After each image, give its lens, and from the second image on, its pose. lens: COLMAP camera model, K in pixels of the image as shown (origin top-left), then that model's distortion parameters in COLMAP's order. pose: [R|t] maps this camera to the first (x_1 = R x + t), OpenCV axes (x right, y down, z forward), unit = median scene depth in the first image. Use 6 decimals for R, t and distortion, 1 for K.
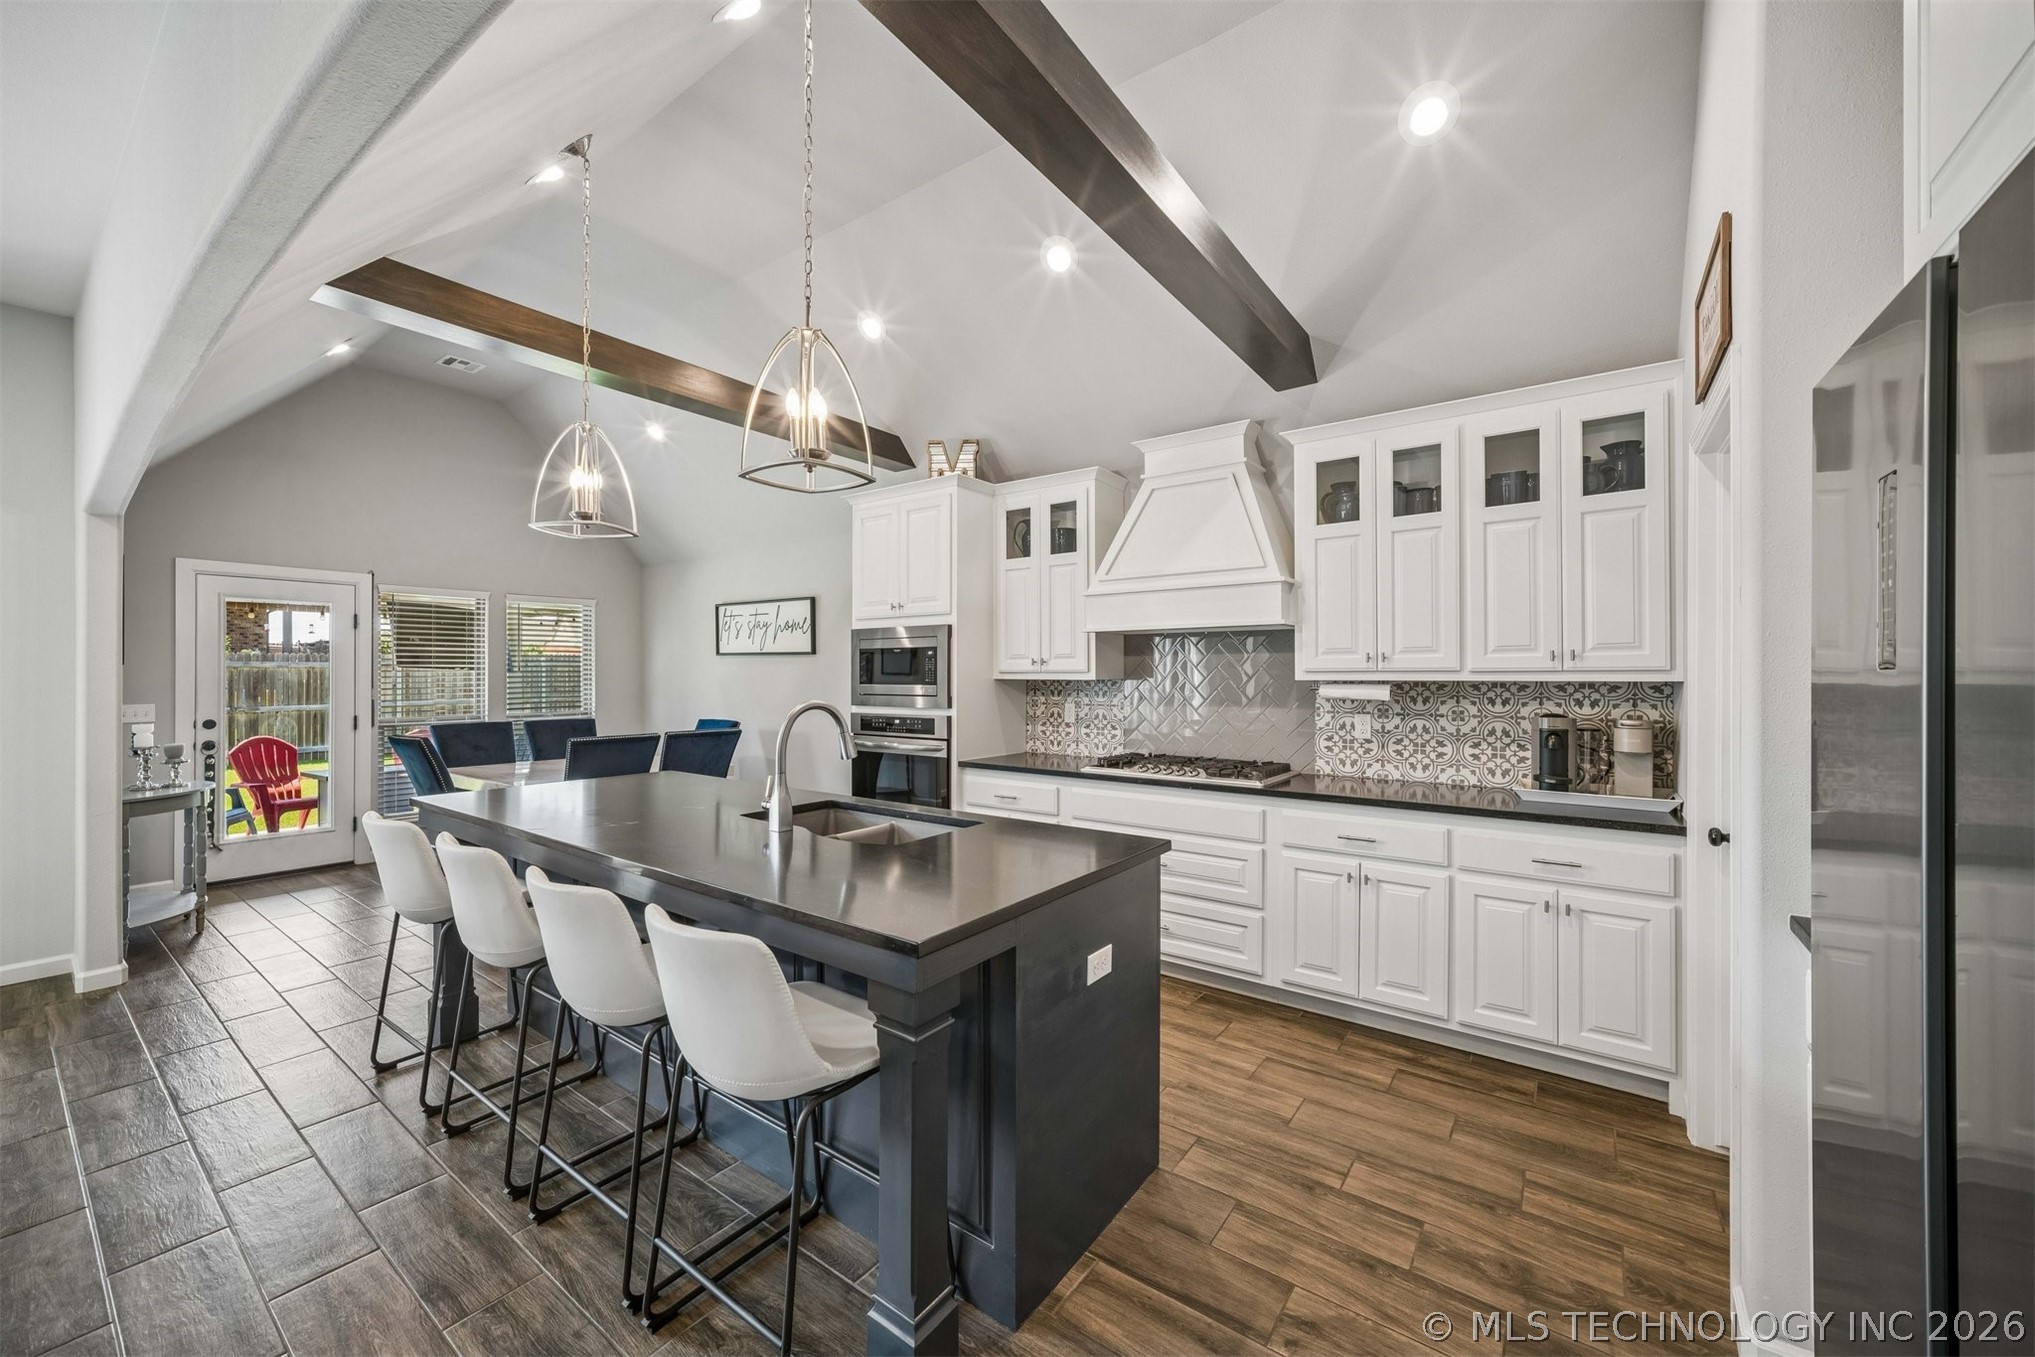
lens RADIAL K [[776.0, 0, 1007.1], [0, 776.0, 679.5], [0, 0, 1]] dist [0.000495, 0.000185]
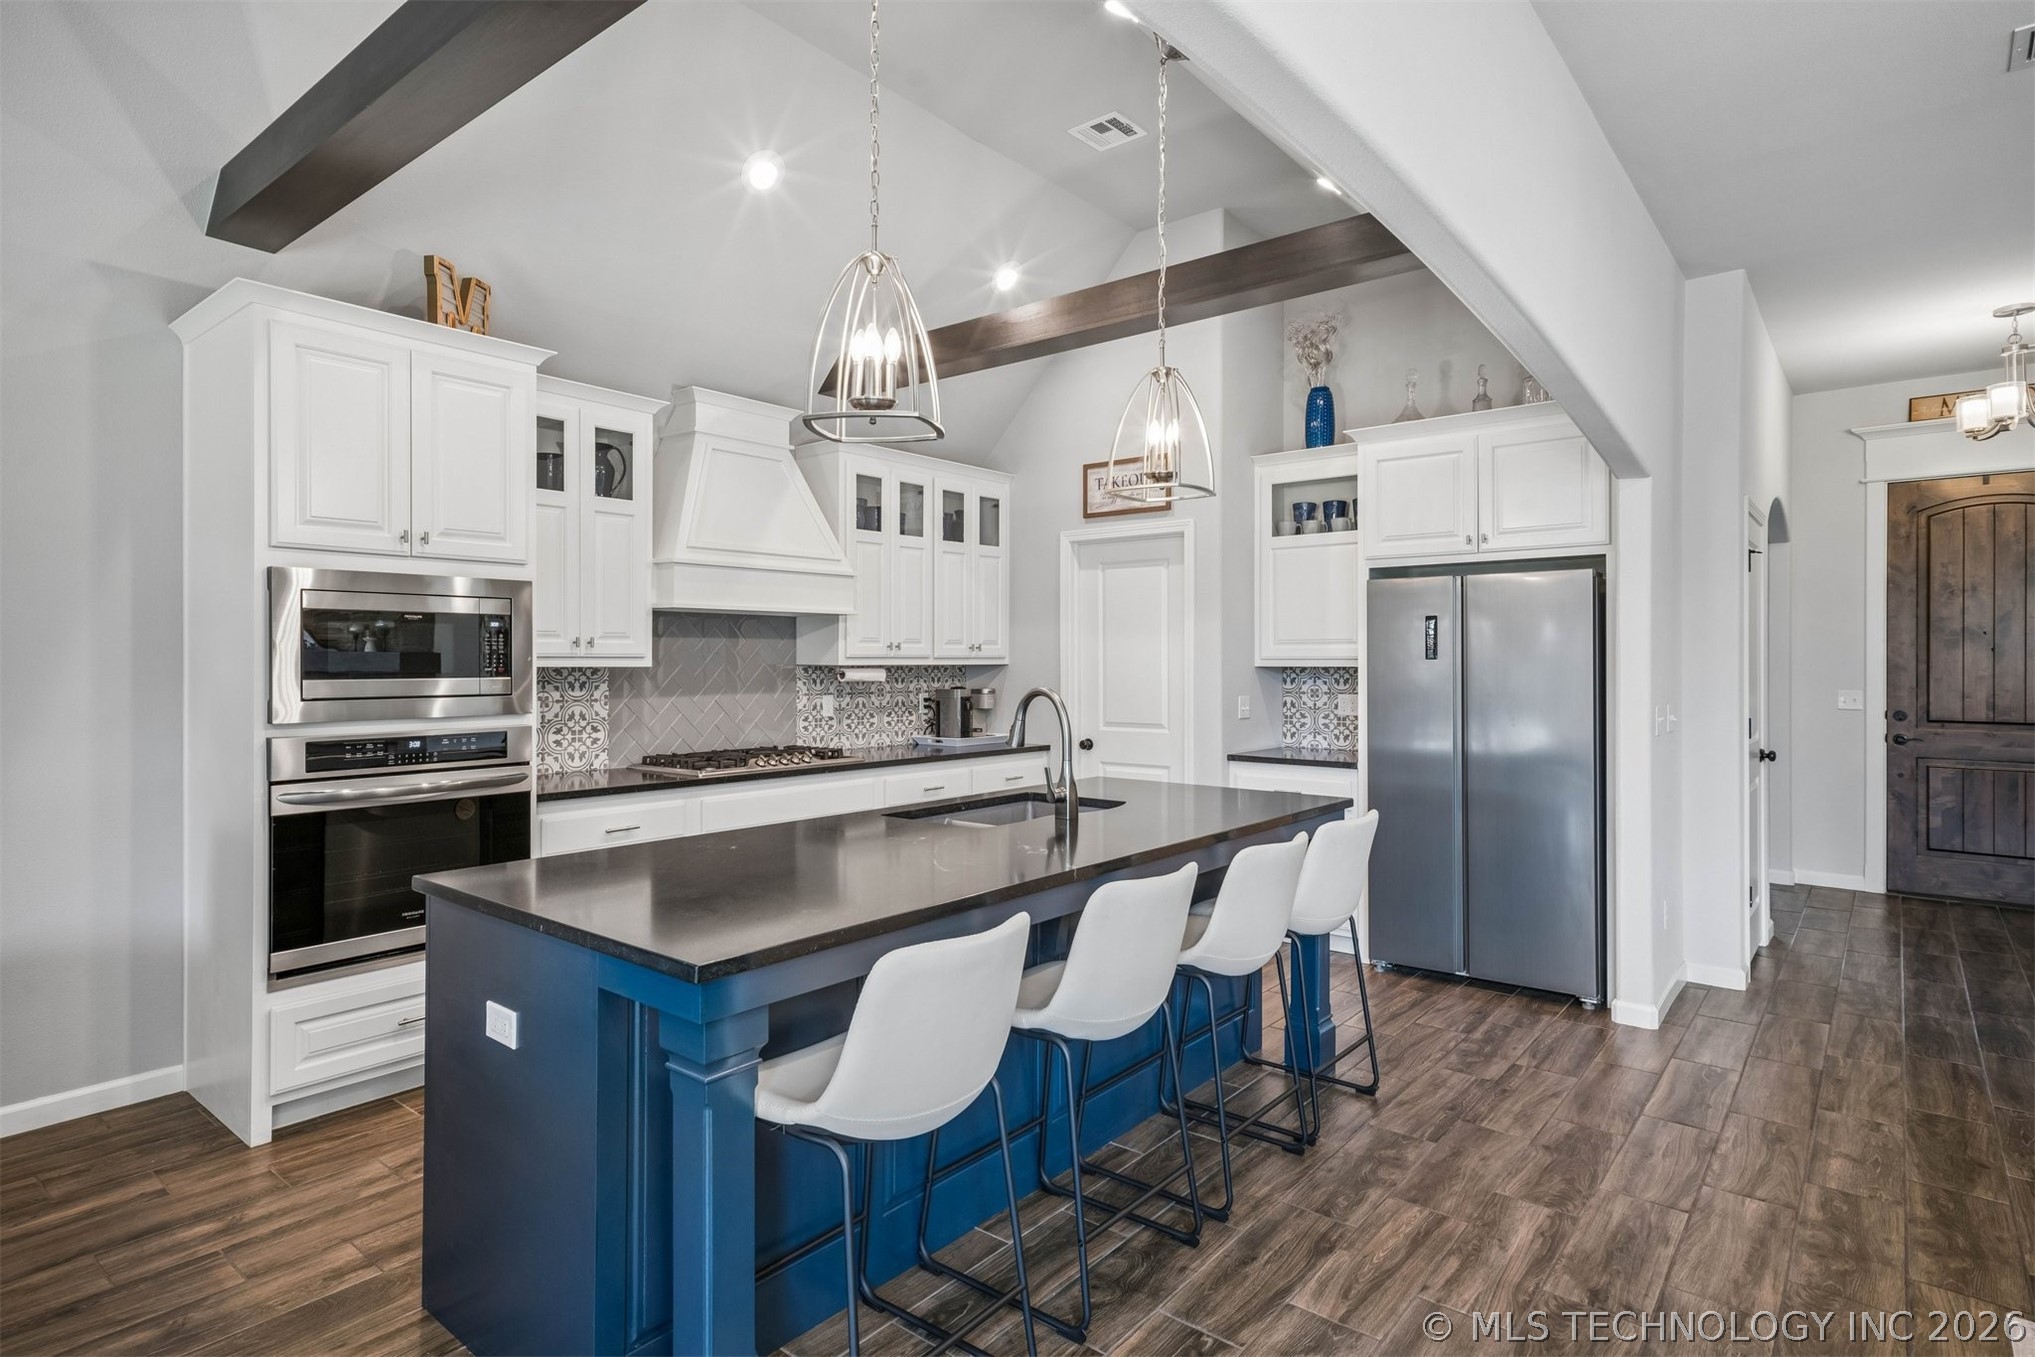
lens RADIAL K [[1065.2, 0, 1009.7], [0, 1065.2, 660.9], [0, 0, 1]] dist [0.030451, 0.000599]
pose [[0.049591, -0.001681, 0.998768, -1.153074], [0.004125, 0.999990, 0.001479, -0.006552], [-0.998761, 0.004047, 0.049598, 0.701177]]
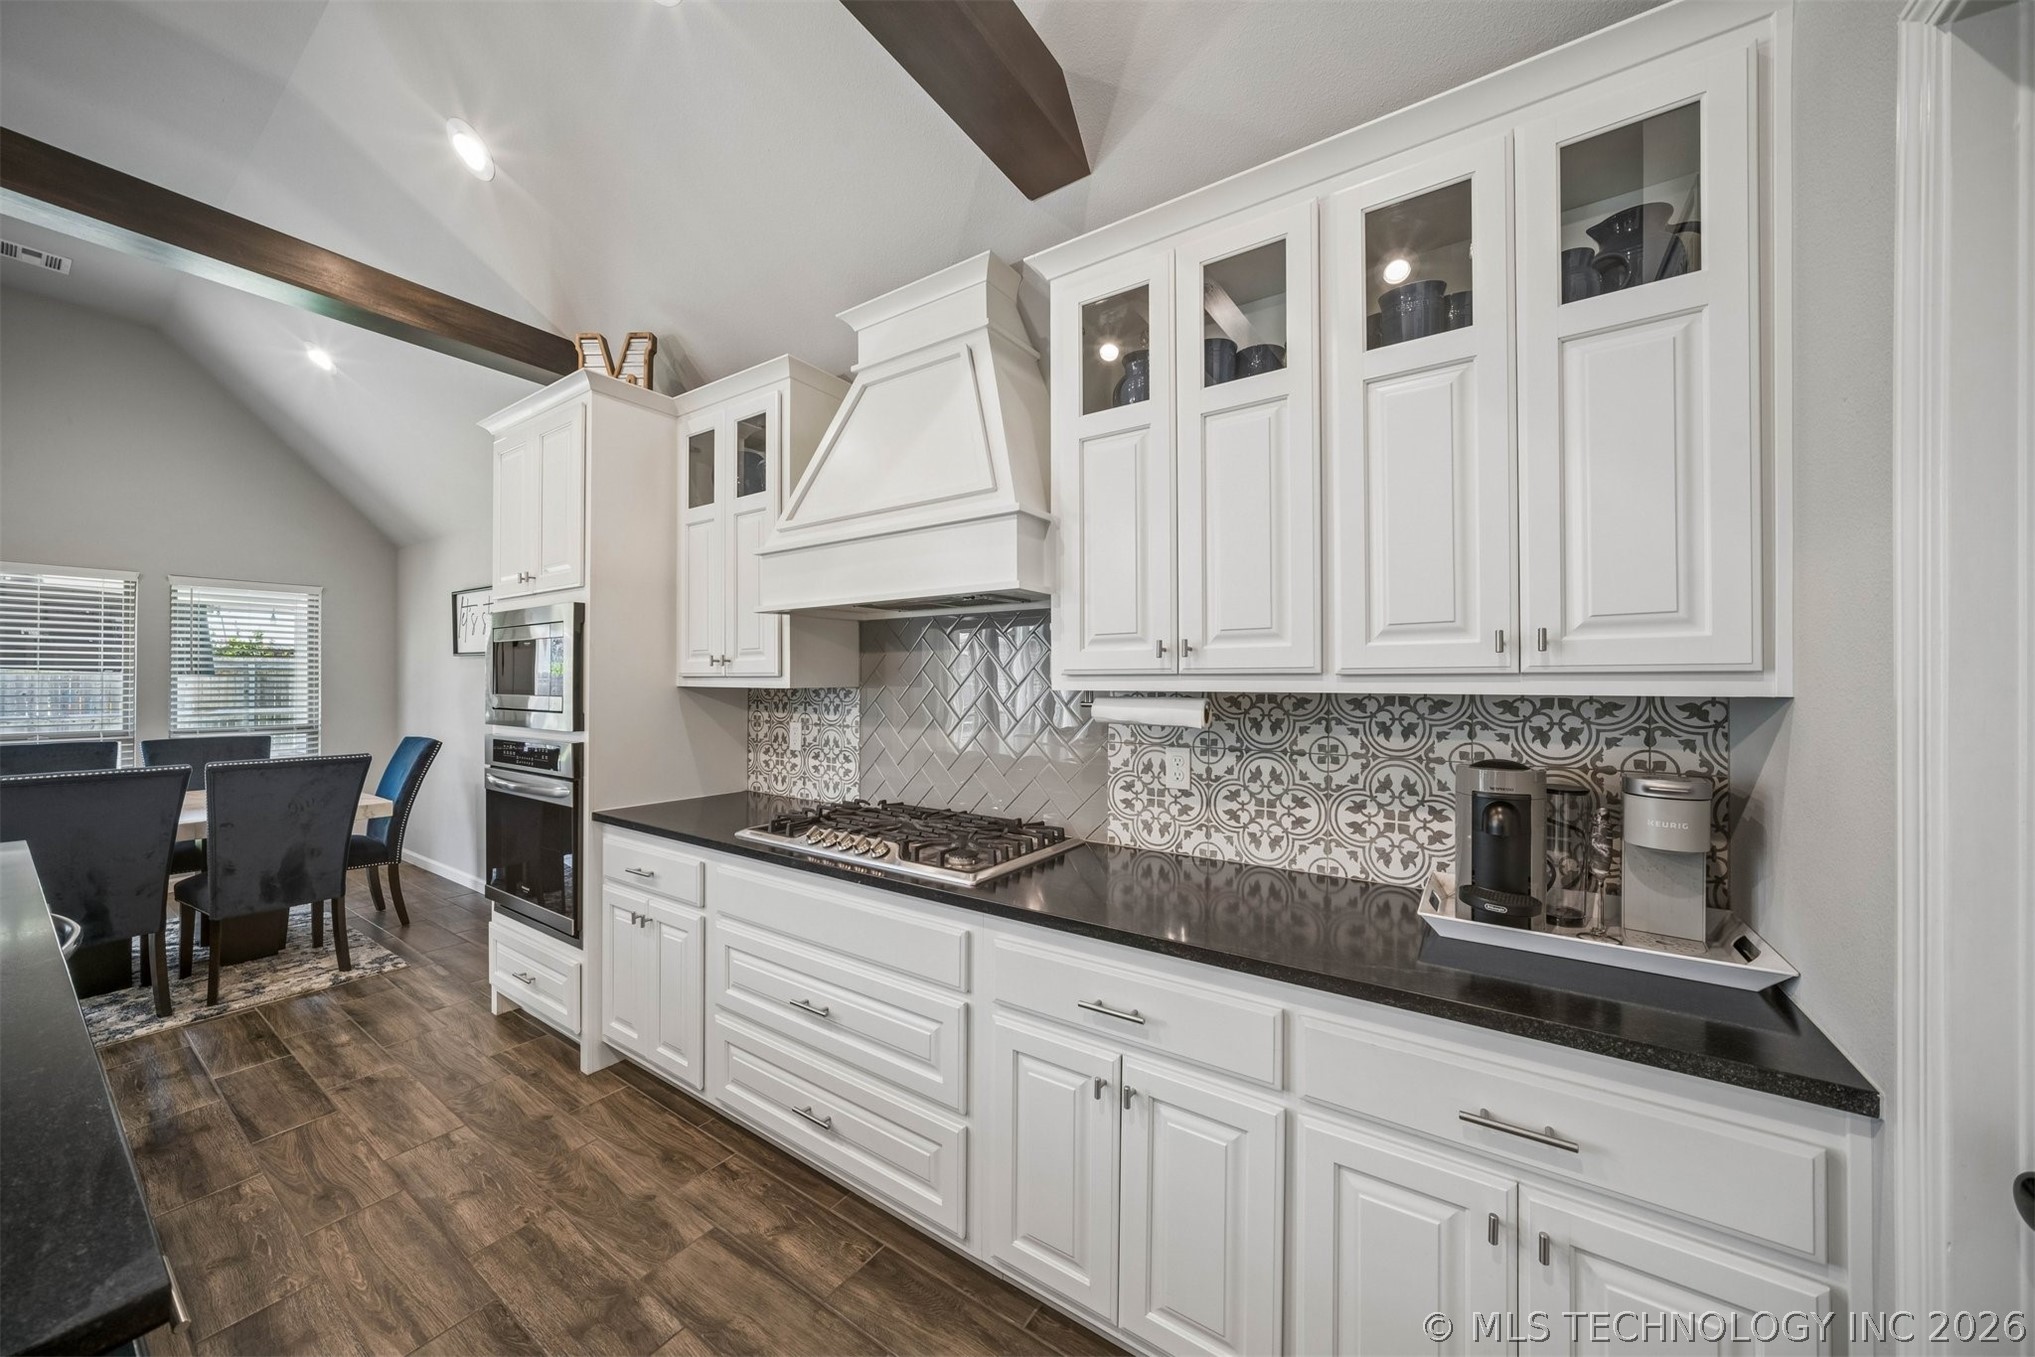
lens RADIAL K [[710.5, 0, 1004.3], [0, 710.5, 682.7], [0, 0, 1]] dist [-0.003031, 0.000149]
pose [[0.999314, 0.004939, 0.036699, 0.324859], [-0.004665, 0.999961, -0.007548, -0.000515], [-0.036735, 0.007371, 0.999298, 0.488798]]
